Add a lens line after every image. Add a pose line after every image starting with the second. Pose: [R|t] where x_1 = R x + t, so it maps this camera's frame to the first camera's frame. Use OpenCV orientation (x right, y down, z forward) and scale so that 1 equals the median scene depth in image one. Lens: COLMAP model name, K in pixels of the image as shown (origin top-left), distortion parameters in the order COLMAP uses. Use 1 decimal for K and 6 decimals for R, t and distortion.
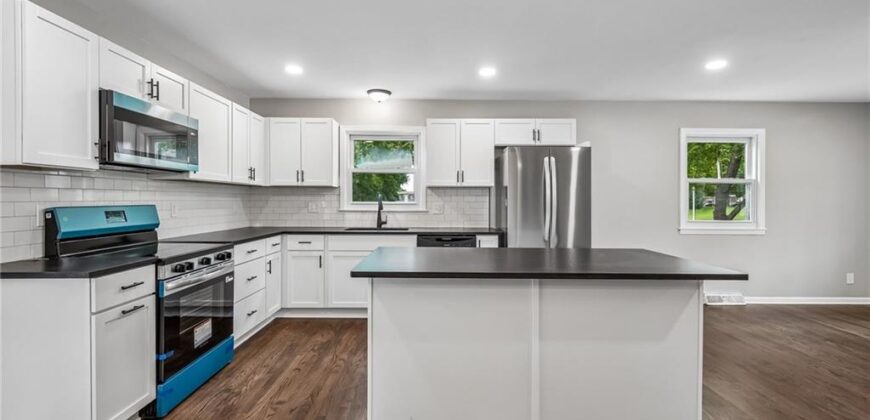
lens RADIAL K [[371.2, 0, 434.3], [0, 371.2, 201.1], [0, 0, 1]] dist [0.001355, 0.000313]
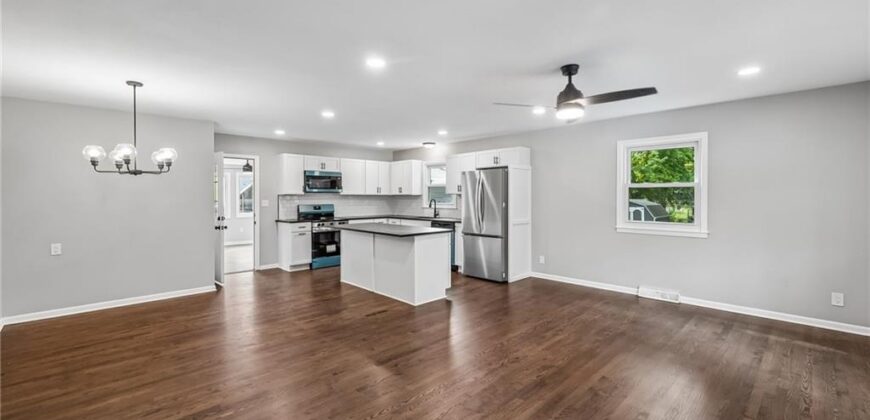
lens RADIAL K [[371.2, 0, 434.4], [0, 371.2, 197.4], [0, 0, 1]] dist [0.001355, 0.000313]
pose [[0.682951, -0.004897, -0.730447, 1.284129], [0.003245, 0.999988, -0.003669, -0.020208], [0.730457, 0.000135, 0.682959, -0.246805]]
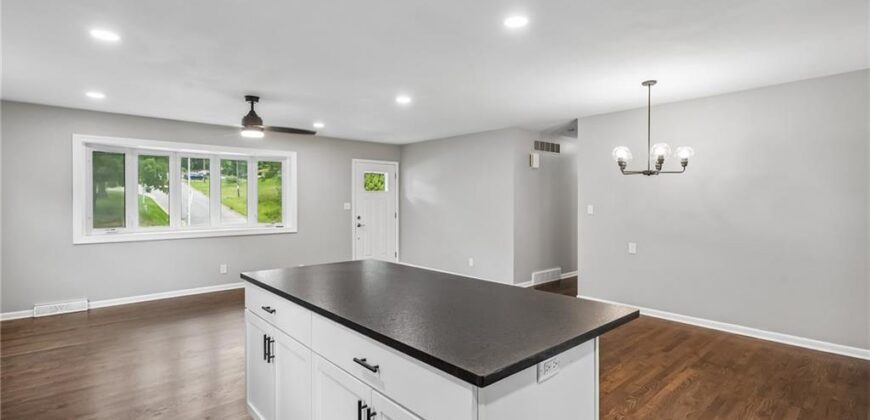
lens RADIAL K [[397.2, 0, 436.5], [0, 397.2, 201.3], [0, 0, 1]] dist [0.002341, -0.002314]
pose [[-0.656747, -0.003435, 0.754103, -0.264632], [0.000163, 0.999989, 0.004697, -0.023459], [-0.754111, 0.003208, -0.656739, 0.855407]]
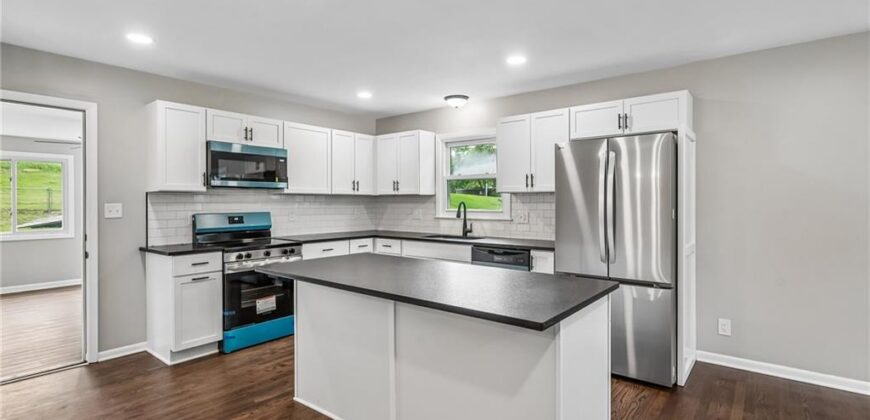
lens RADIAL K [[421.0, 0, 436.3], [0, 421.0, 203.6], [0, 0, 1]] dist [-0.002217, -0.002394]
pose [[0.774107, -0.002613, -0.633050, 0.544942], [0.002503, 0.999996, -0.001067, -0.013543], [0.633050, -0.000759, 0.774110, 0.113936]]
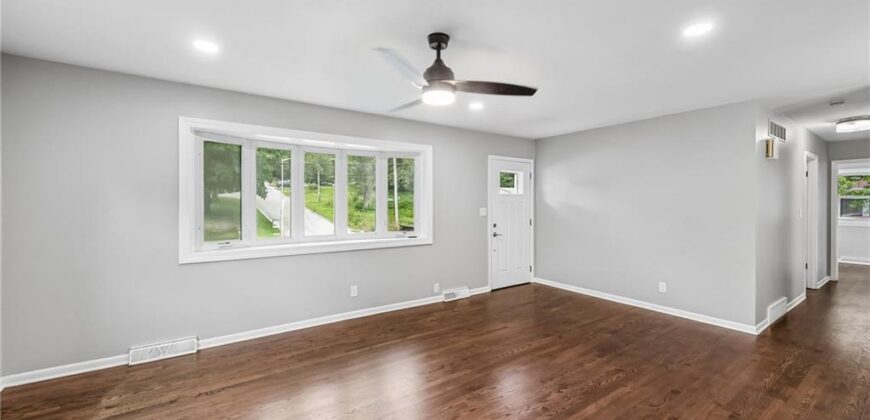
lens RADIAL K [[343.3, 0, 438.7], [0, 343.3, 203.9], [0, 0, 1]] dist [-0.000471, -0.000131]
pose [[-0.562372, -0.000695, 0.826884, 0.413178], [0.000731, 0.999999, 0.001337, -0.024432], [-0.826884, 0.001356, -0.562371, 0.846042]]
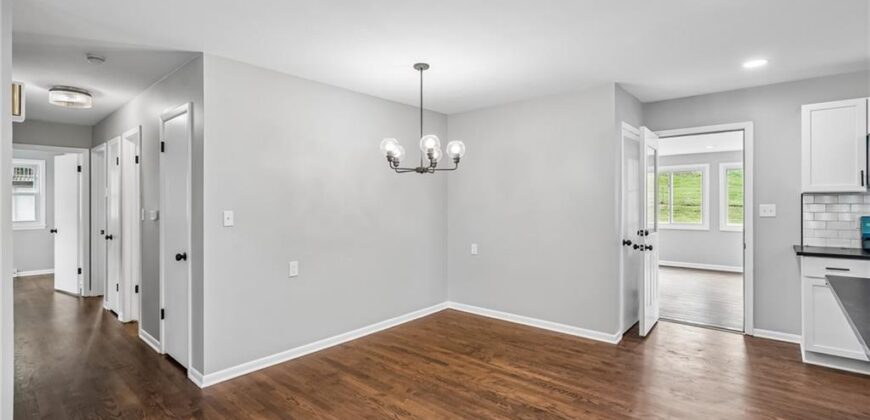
lens RADIAL K [[397.2, 0, 430.3], [0, 397.2, 198.7], [0, 0, 1]] dist [0.002341, -0.002314]
pose [[-0.670663, -0.006454, -0.741734, 0.724450], [-0.001430, 0.999972, -0.007407, -0.021871], [0.741761, -0.003907, -0.670653, 0.410542]]
